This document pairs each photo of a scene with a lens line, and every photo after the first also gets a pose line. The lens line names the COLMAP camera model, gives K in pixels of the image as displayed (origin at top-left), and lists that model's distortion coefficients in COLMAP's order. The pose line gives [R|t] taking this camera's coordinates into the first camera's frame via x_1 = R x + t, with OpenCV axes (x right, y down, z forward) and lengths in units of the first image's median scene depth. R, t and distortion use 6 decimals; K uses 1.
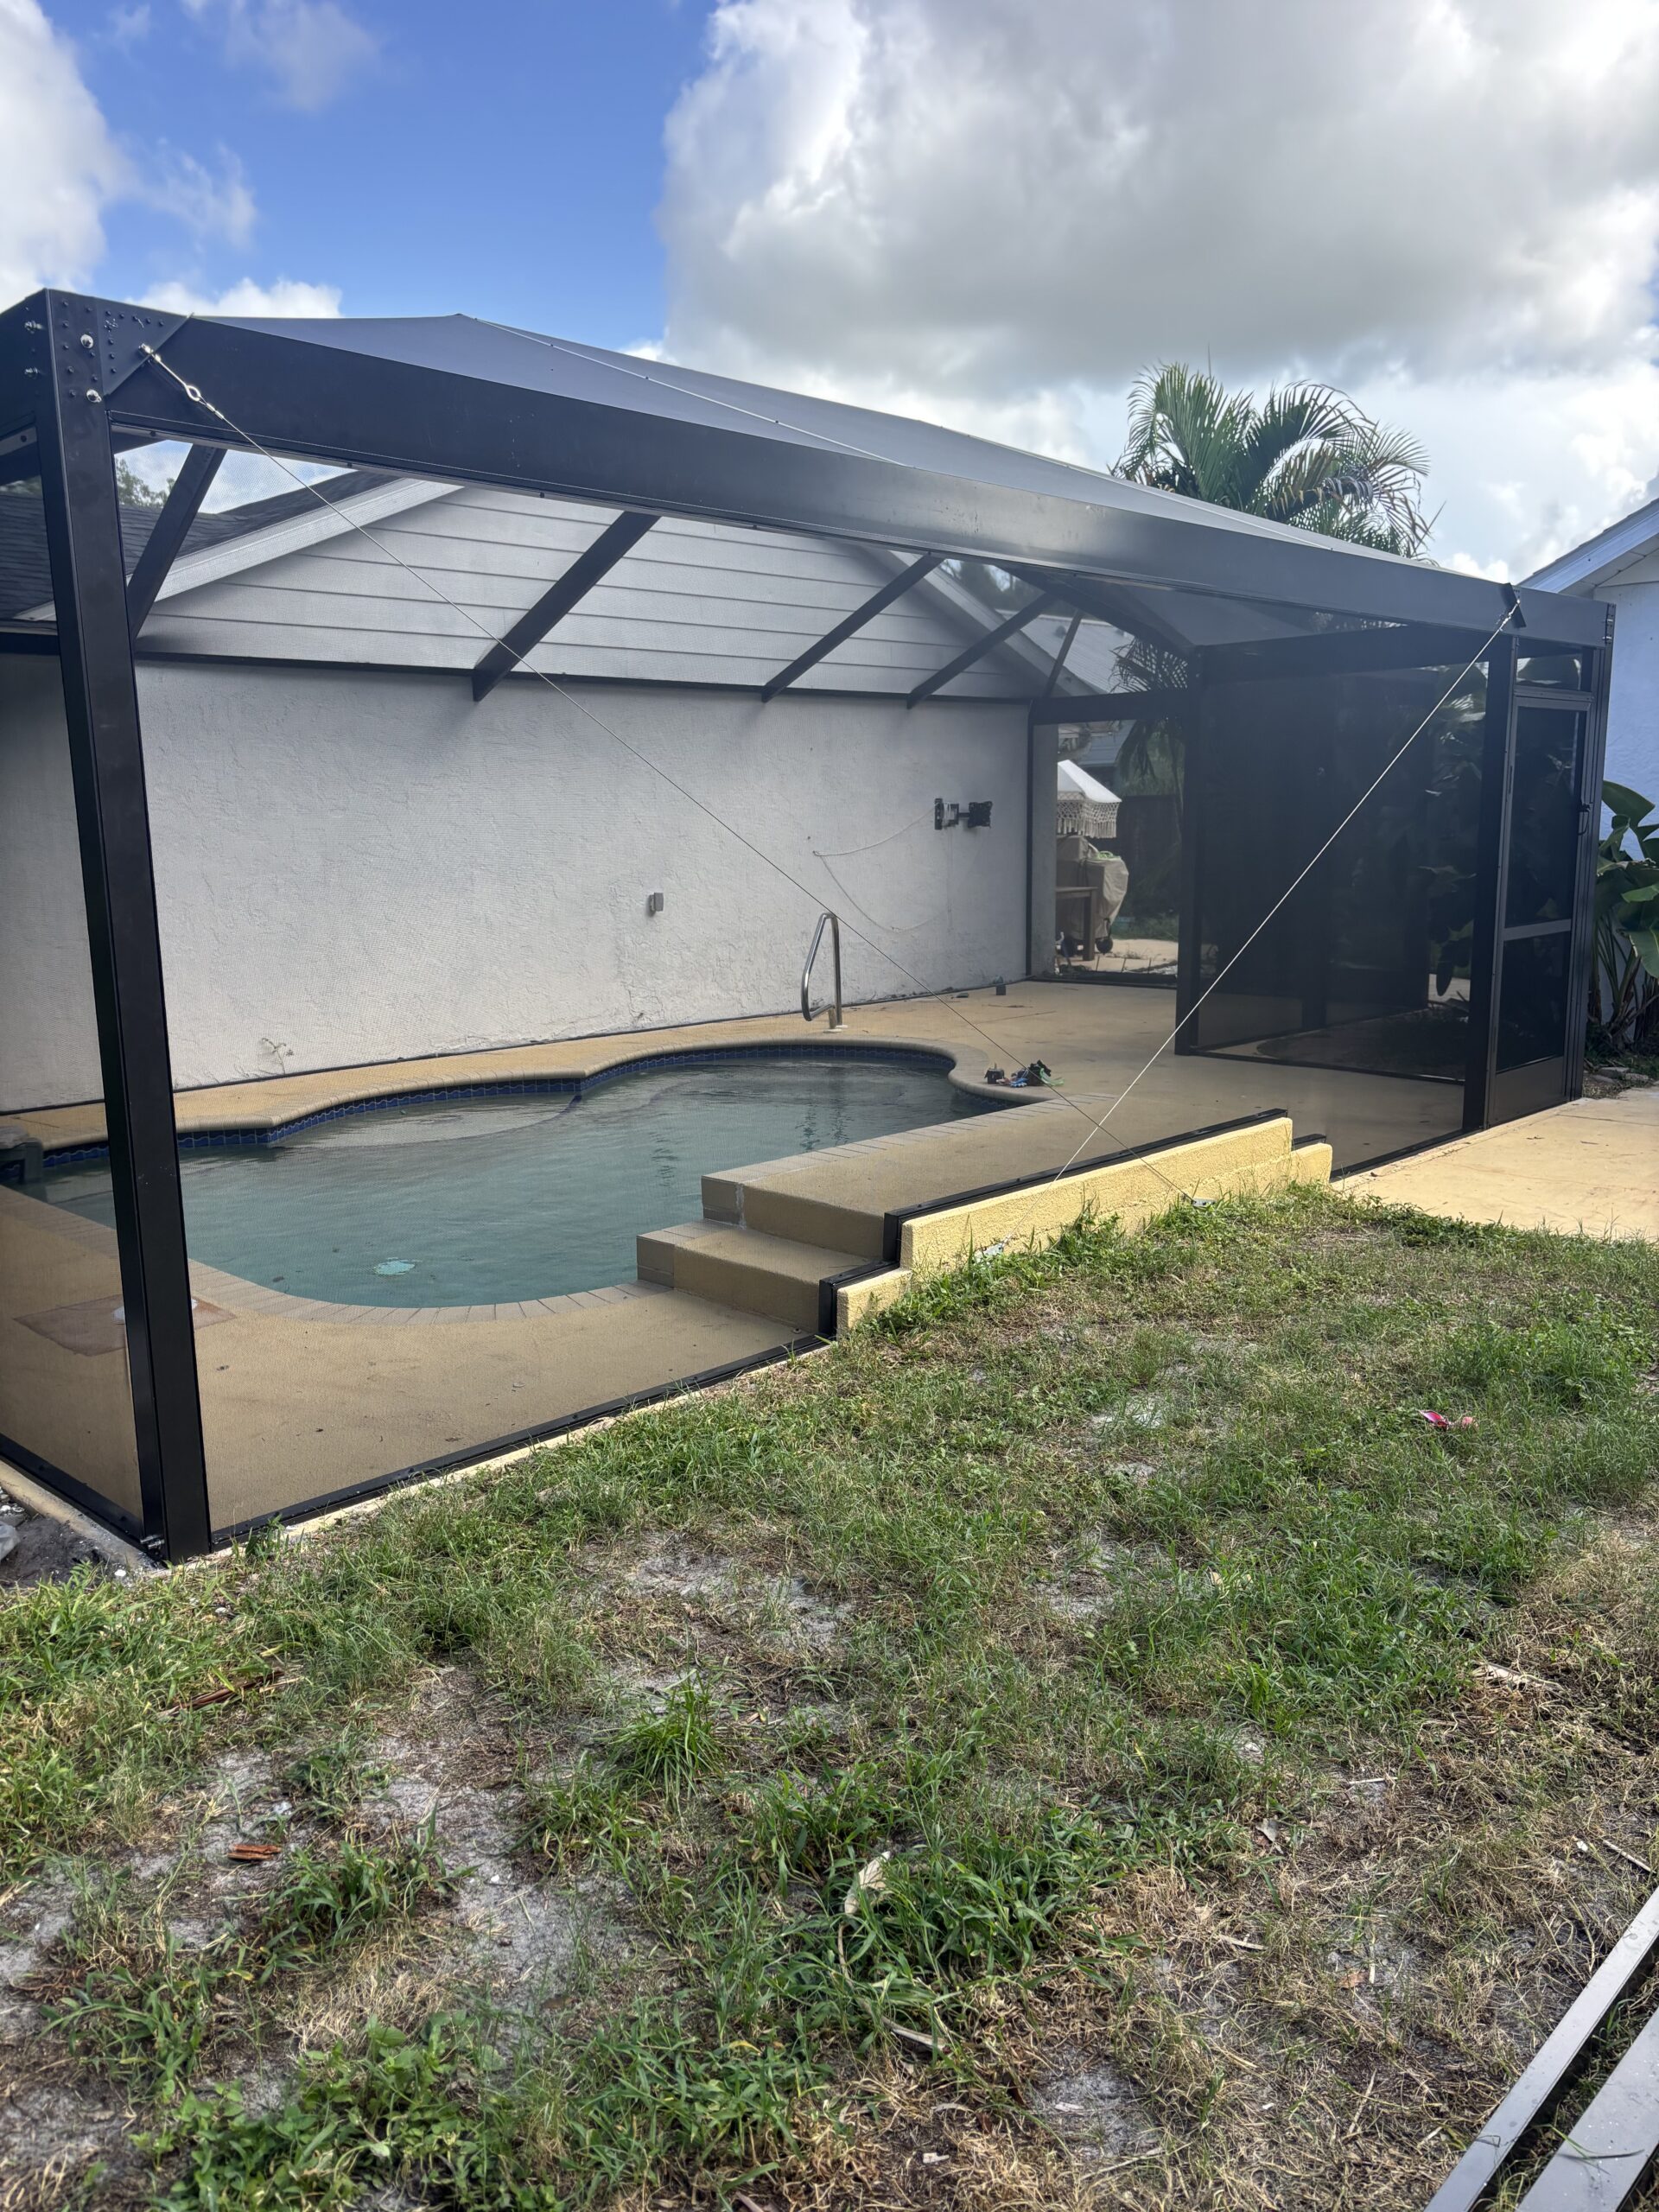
lens RADIAL K [[1672.2, 0, 829.5], [0, 1672.2, 1106.0], [0, 0, 1]] dist [0.050099, -0.000555]
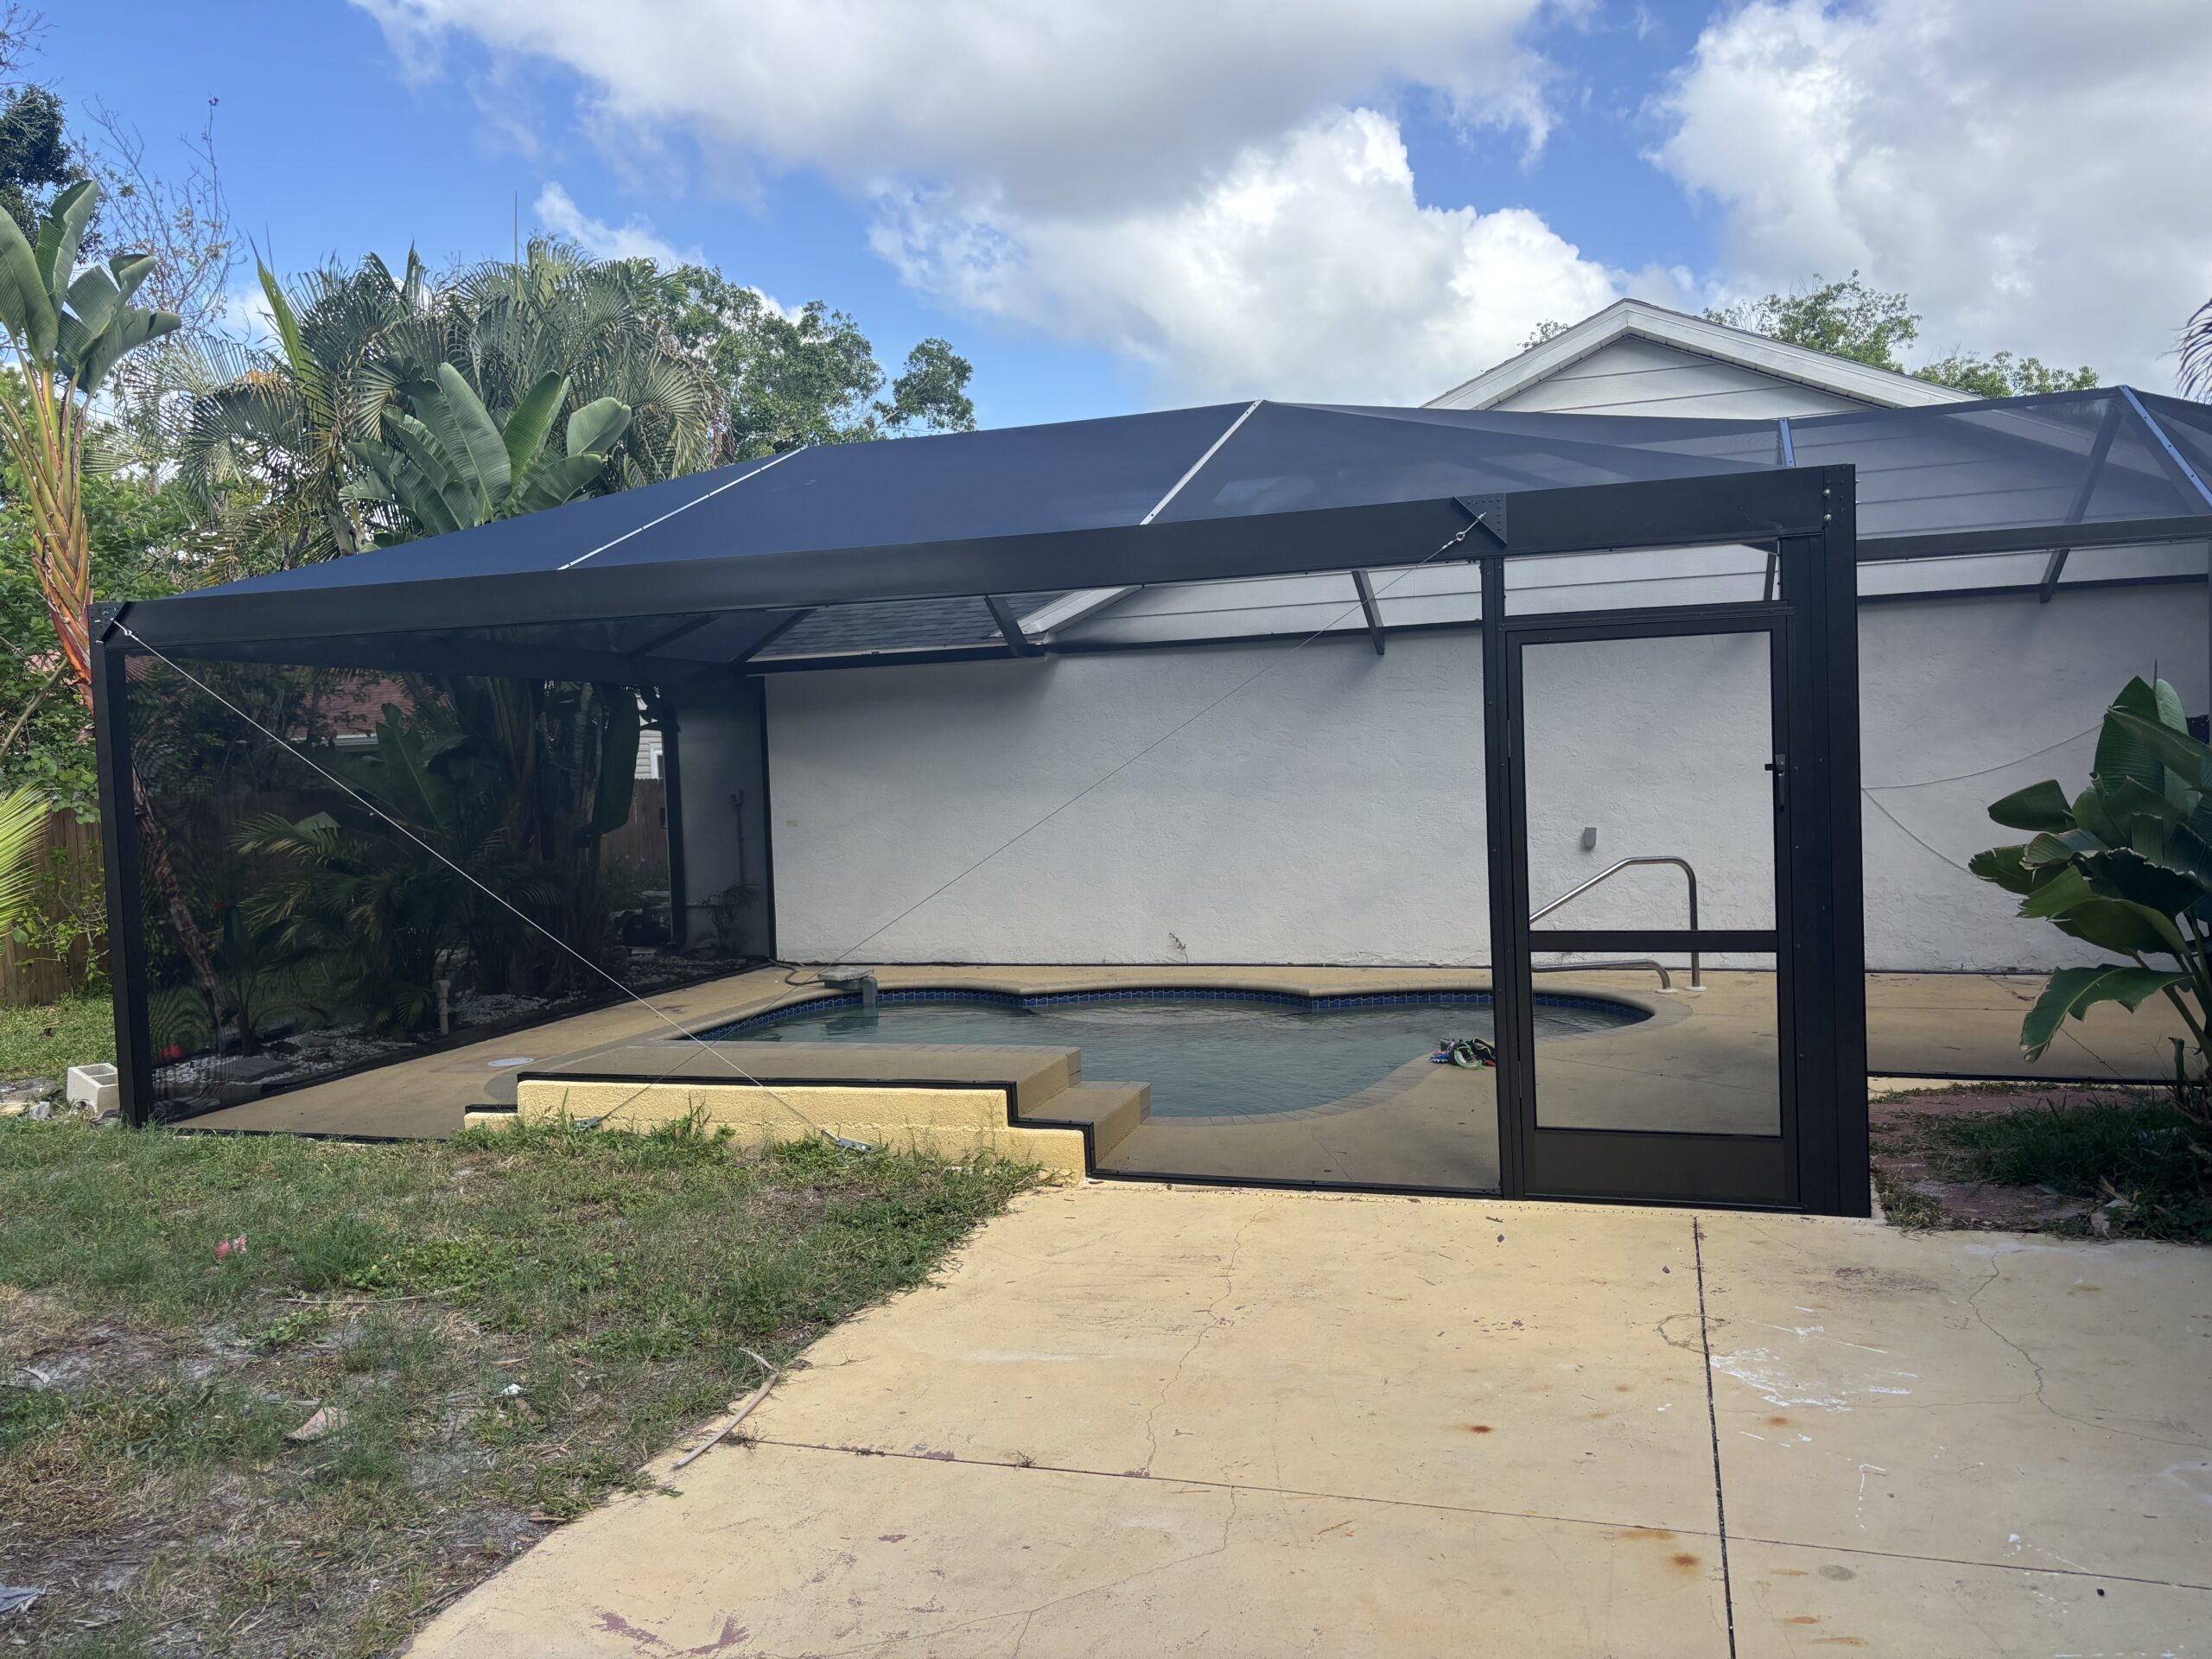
lens RADIAL K [[1672.2, 0, 1106.0], [0, 1672.2, 829.5], [0, 0, 1]] dist [0.050099, -0.000555]
pose [[0.469316, 0.041349, -0.882061, 0.739259], [-0.124177, 0.992067, -0.019565, -0.085985], [0.874255, 0.118714, 0.470728, 0.348369]]
